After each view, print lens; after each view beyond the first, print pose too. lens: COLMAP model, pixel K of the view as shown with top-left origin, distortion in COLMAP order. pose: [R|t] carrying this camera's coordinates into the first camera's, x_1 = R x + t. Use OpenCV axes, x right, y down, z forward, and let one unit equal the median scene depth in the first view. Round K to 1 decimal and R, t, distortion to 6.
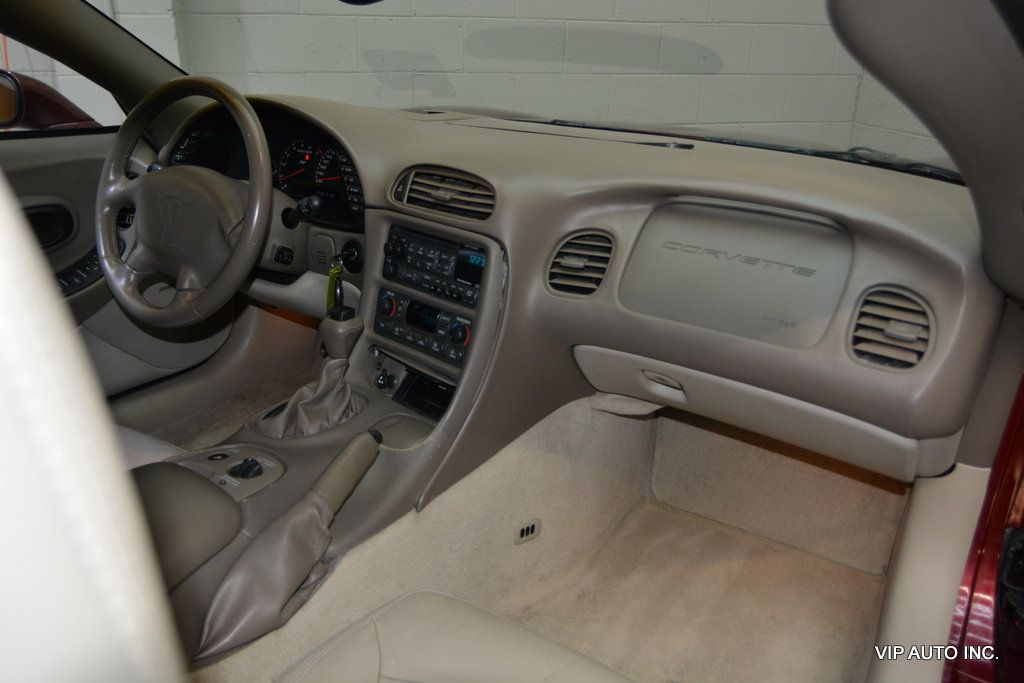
lens RADIAL K [[801.3, 0, 500.2], [0, 801.3, 331.0], [0, 0, 1]] dist [-0.007753, 0.004784]
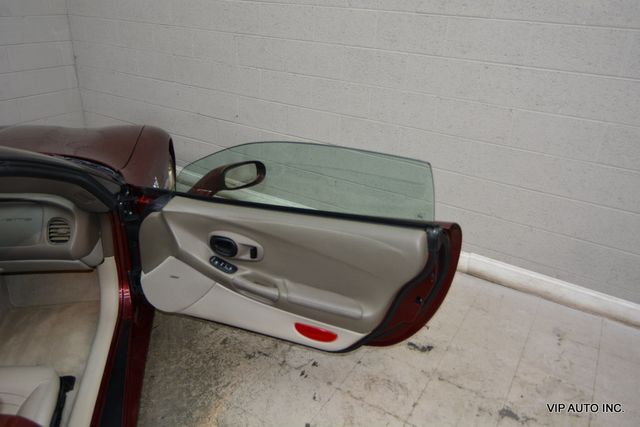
lens RADIAL K [[484.8, 0, 314.1], [0, 484.8, 204.2], [0, 0, 1]] dist [-0.024193, 0.018463]
pose [[0.709690, -0.285740, 0.643966, -0.011443], [0.238699, 0.957518, 0.161808, -0.135282], [-0.662844, 0.038881, 0.747747, -0.892908]]
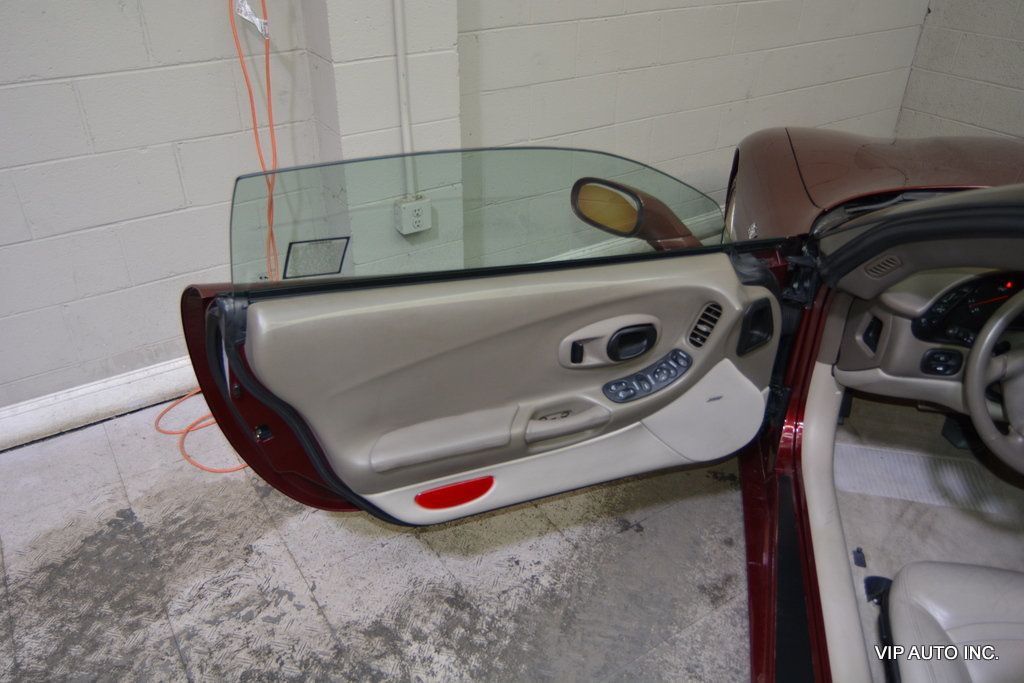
lens RADIAL K [[775.6, 0, 502.6], [0, 775.6, 326.6], [0, 0, 1]] dist [-0.024193, 0.018463]
pose [[0.941196, -0.180879, 0.285366, -1.597077], [0.131229, 0.974021, 0.184561, -0.583230], [-0.311335, -0.136260, 0.940481, 0.291950]]
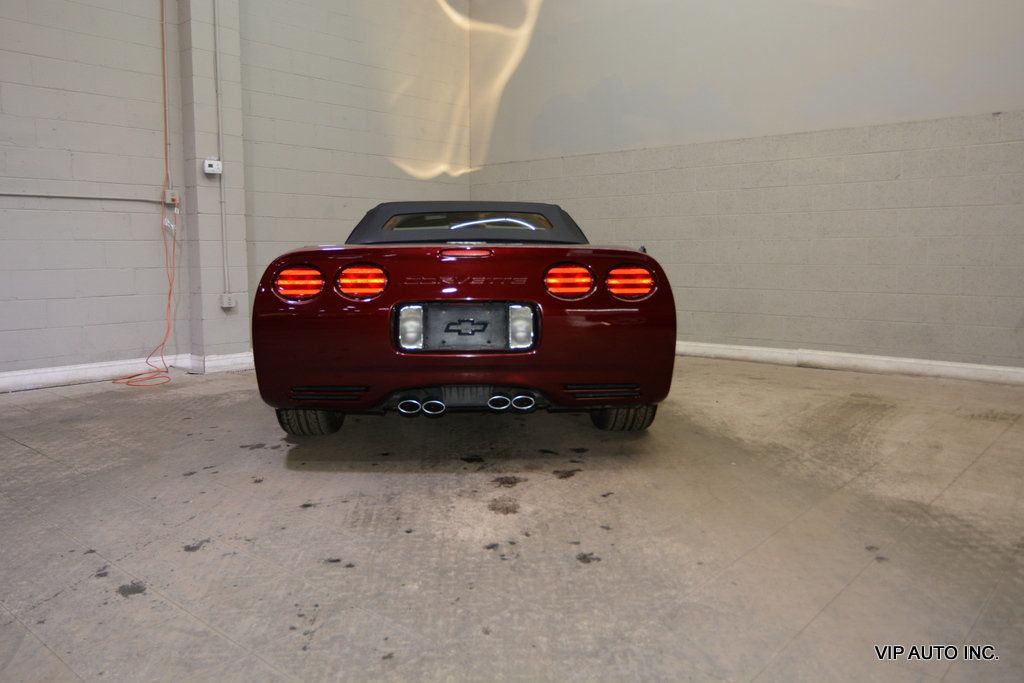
lens RADIAL K [[775.6, 0, 502.6], [0, 775.6, 326.6], [0, 0, 1]] dist [-0.024193, 0.018463]
pose [[0.816577, -0.074282, 0.572438, -2.710127], [0.231503, 0.950581, -0.206885, 1.220216], [-0.528781, 0.301458, 0.793419, -2.825935]]
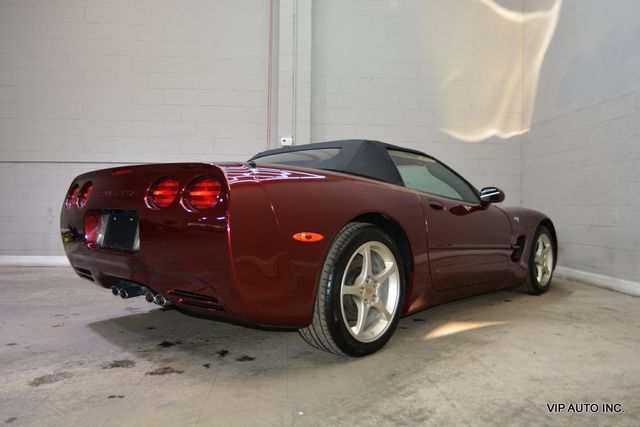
lens RADIAL K [[484.8, 0, 314.1], [0, 484.8, 204.2], [0, 0, 1]] dist [-0.024193, 0.018463]
pose [[0.985510, -0.008064, -0.169426, -0.022792], [-0.058248, 0.922034, -0.382701, 1.284061], [0.159303, 0.387024, 0.908204, -2.435043]]
